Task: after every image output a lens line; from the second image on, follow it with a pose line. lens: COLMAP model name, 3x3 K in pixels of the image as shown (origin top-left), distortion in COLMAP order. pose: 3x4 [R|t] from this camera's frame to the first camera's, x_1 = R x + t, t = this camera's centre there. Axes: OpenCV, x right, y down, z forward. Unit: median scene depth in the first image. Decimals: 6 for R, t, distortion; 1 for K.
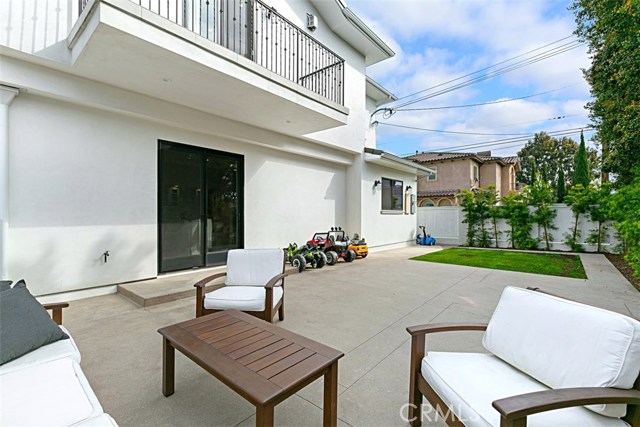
lens RADIAL K [[287.4, 0, 321.0], [0, 287.4, 213.2], [0, 0, 1]] dist [0.000522, 0.001315]
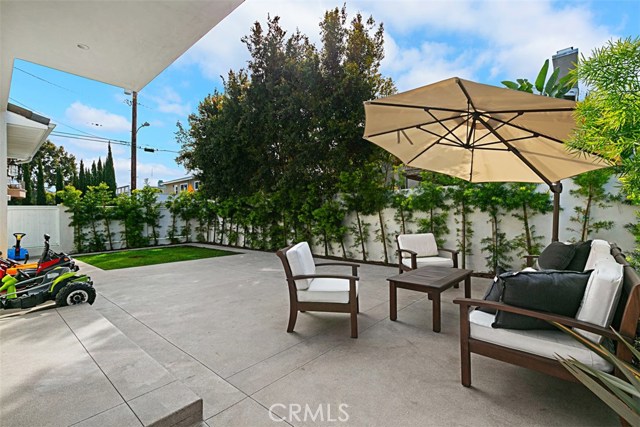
lens RADIAL K [[287.4, 0, 321.1], [0, 287.4, 214.1], [0, 0, 1]] dist [0.000522, 0.001315]
pose [[0.014463, 0.001028, 0.999895, -0.358077], [0.009000, 0.999959, -0.001158, 0.006773], [-0.999855, 0.009016, 0.014453, 0.285862]]
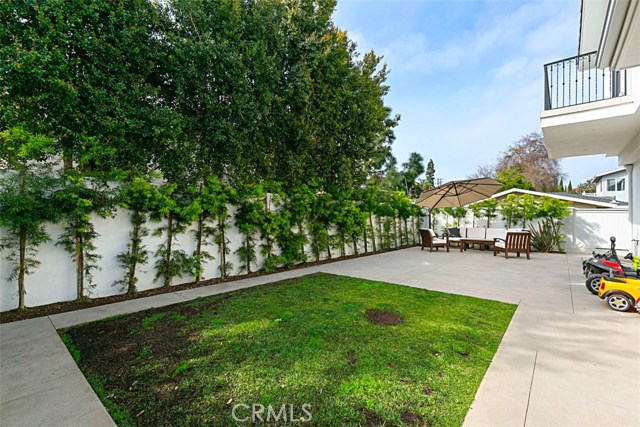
lens RADIAL K [[287.4, 0, 321.7], [0, 287.4, 215.4], [0, 0, 1]] dist [0.000522, 0.001315]
pose [[-0.999782, -0.013257, -0.016105, 0.642459], [-0.013117, 0.999876, -0.008721, 0.007964], [0.016218, -0.008508, -0.999832, 1.242369]]
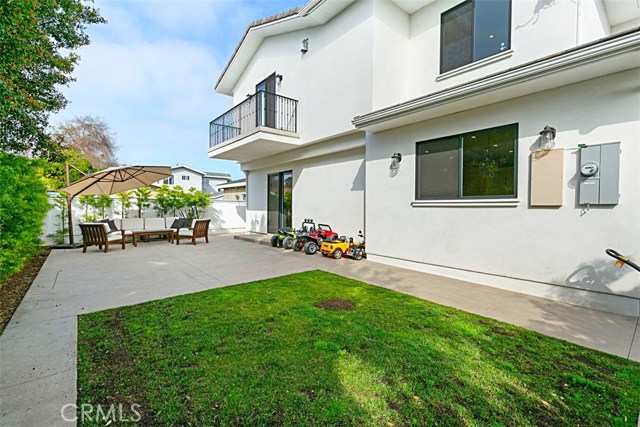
lens RADIAL K [[287.4, 0, 322.5], [0, 287.4, 212.5], [0, 0, 1]] dist [0.000522, 0.001315]
pose [[-0.158249, 0.019444, -0.987208, 0.882773], [0.007011, 0.999803, 0.018568, 0.003605], [0.987374, -0.003983, -0.158354, 0.980762]]
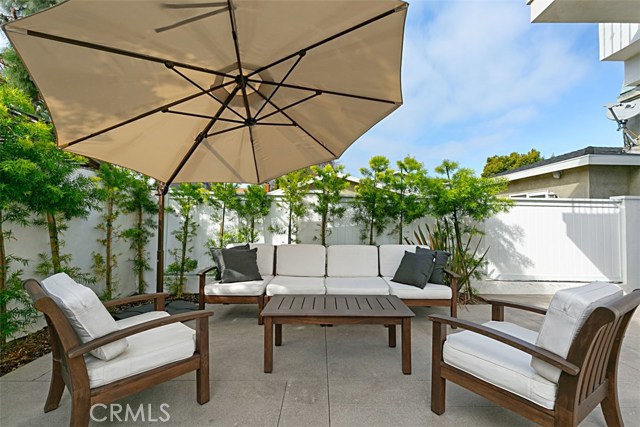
lens RADIAL K [[287.4, 0, 322.4], [0, 287.4, 213.5], [0, 0, 1]] dist [0.000522, 0.001315]
pose [[-0.754566, -0.028264, -0.655615, 0.294061], [-0.006536, 0.999346, -0.035559, 0.009903], [0.656191, -0.022546, -0.754258, 0.525689]]
